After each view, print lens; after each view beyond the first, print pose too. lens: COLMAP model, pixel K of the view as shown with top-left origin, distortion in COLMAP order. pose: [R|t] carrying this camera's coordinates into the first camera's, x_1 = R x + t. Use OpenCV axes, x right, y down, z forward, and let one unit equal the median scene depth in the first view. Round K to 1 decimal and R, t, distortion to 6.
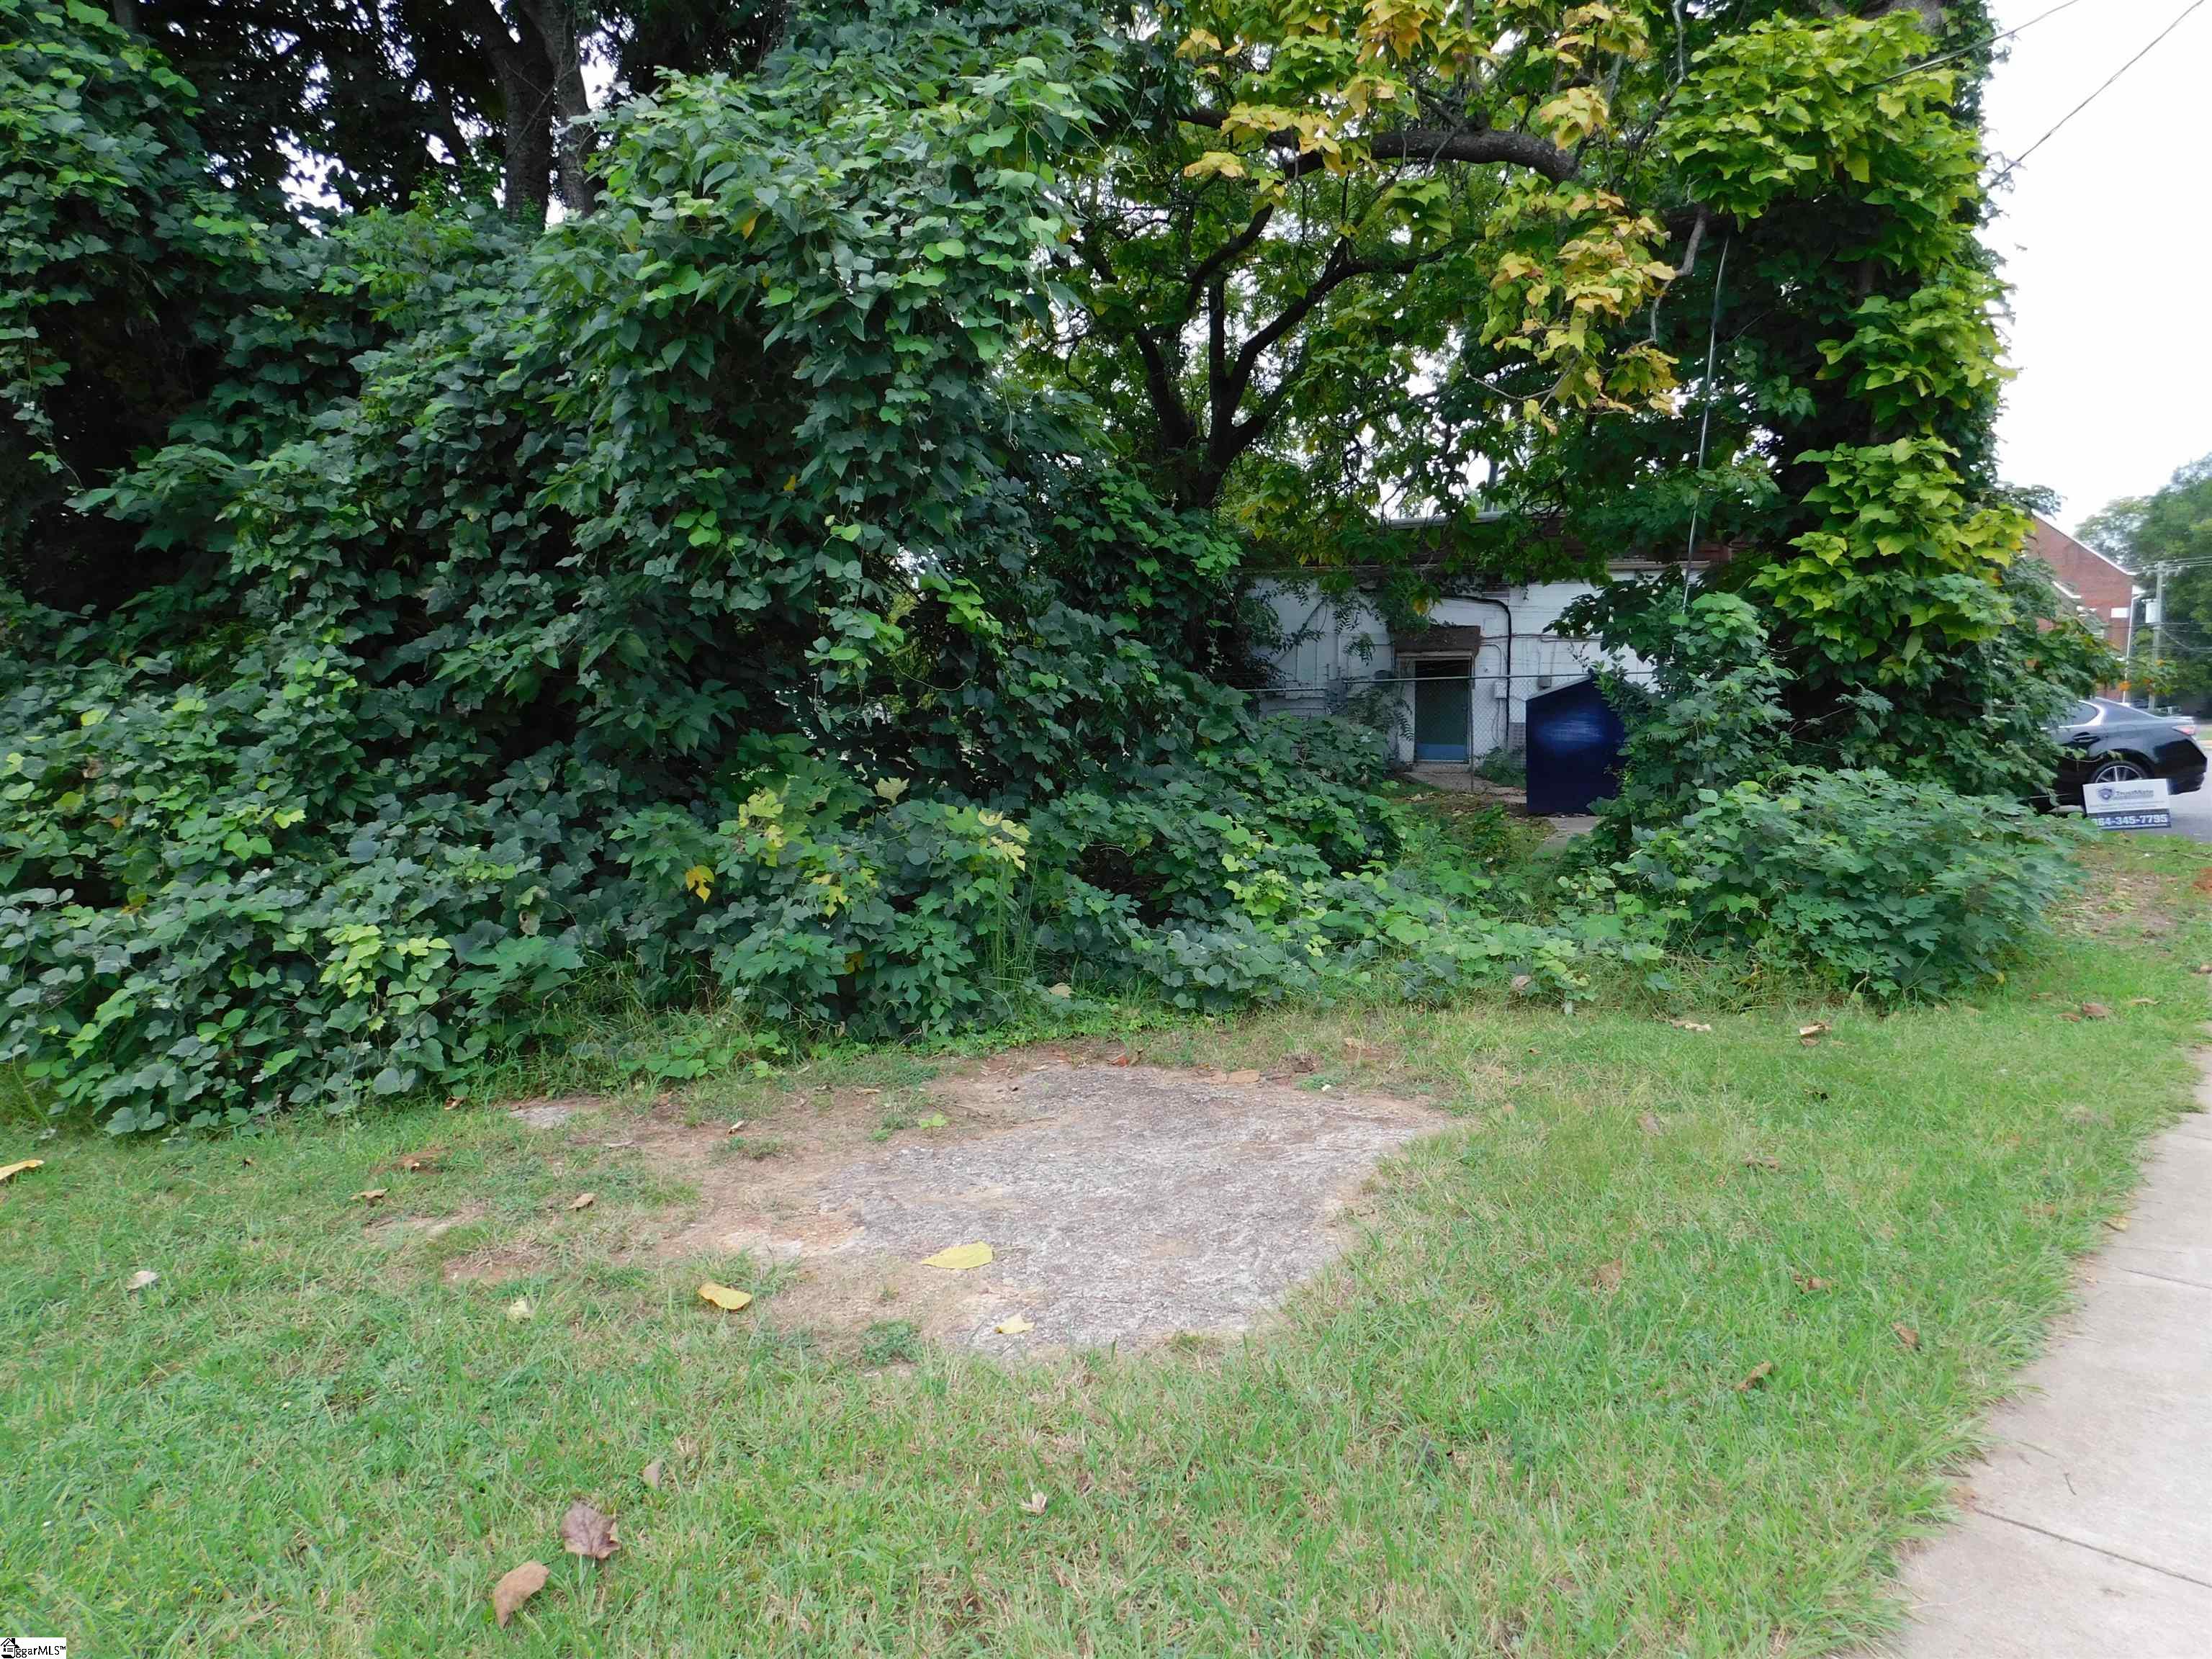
lens RADIAL K [[1495.6, 0, 1106.0], [0, 1495.6, 829.5], [0, 0, 1]] dist [-0.001228, 0.001987]
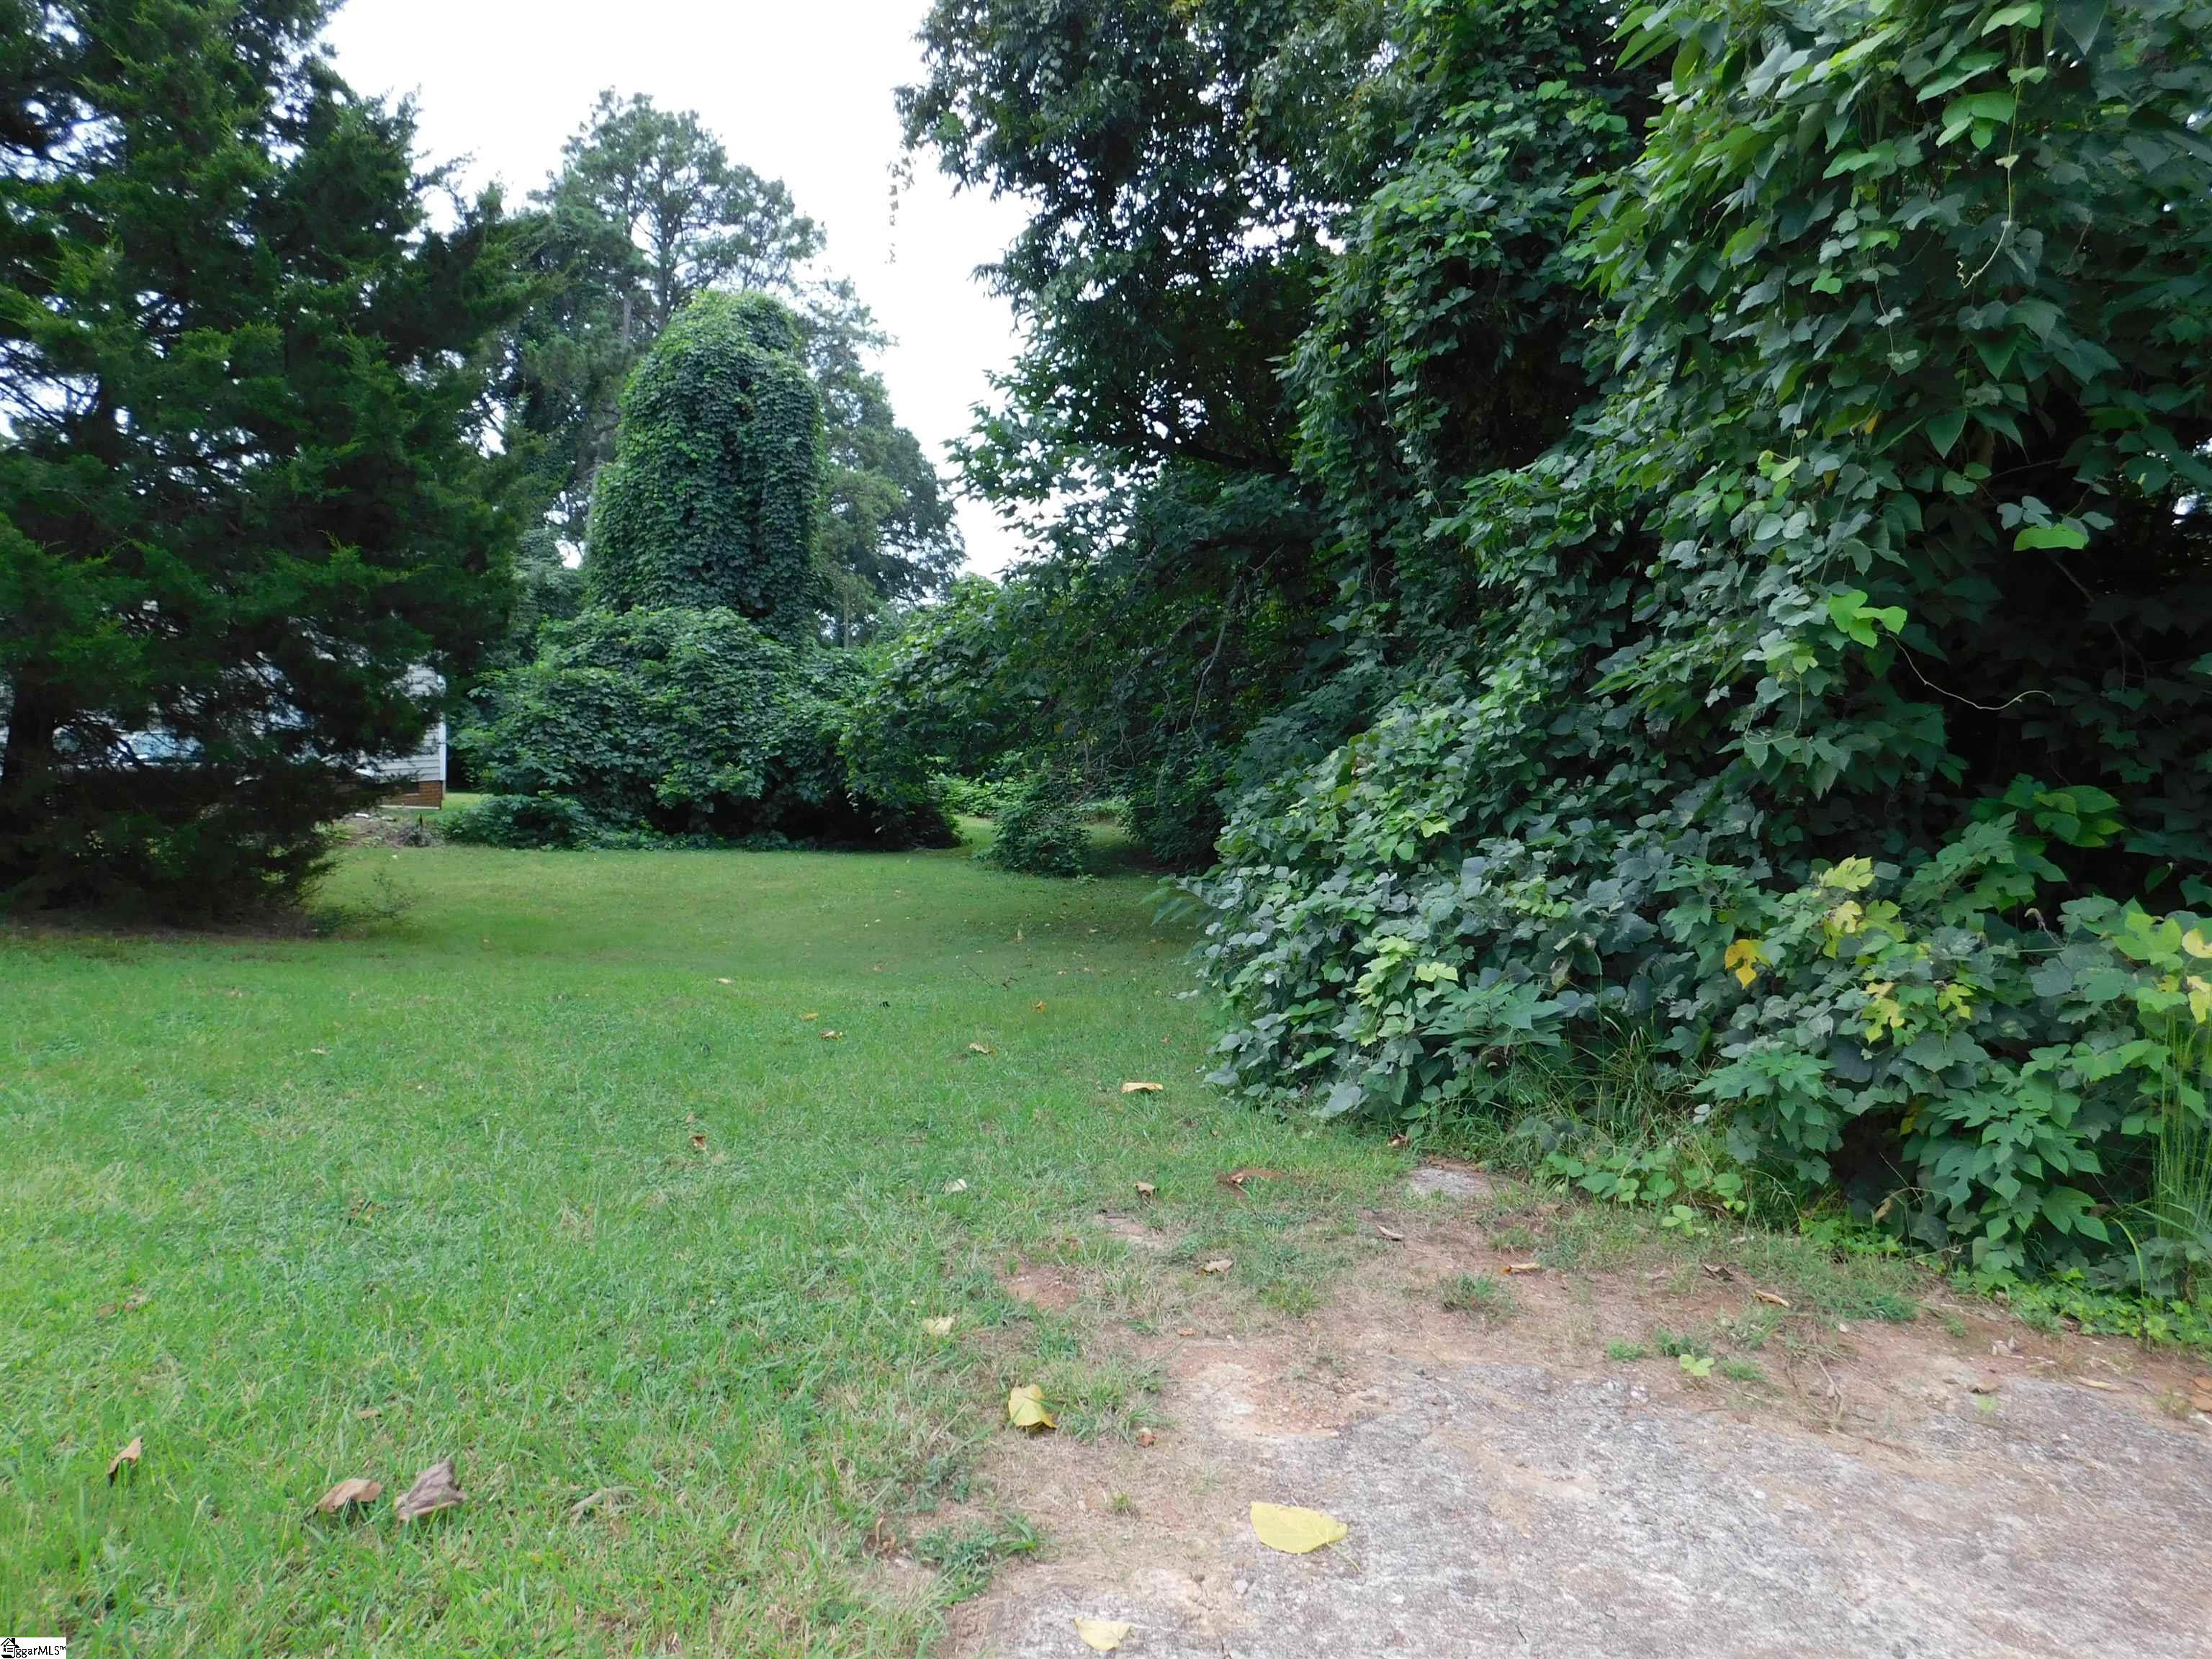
lens RADIAL K [[1495.6, 0, 1106.0], [0, 1495.6, 829.5], [0, 0, 1]] dist [-0.001228, 0.001987]
pose [[0.437456, 0.098919, -0.893783, 0.256028], [-0.127063, 0.990758, 0.047461, -0.025760], [0.890217, 0.092804, 0.445982, 0.361228]]
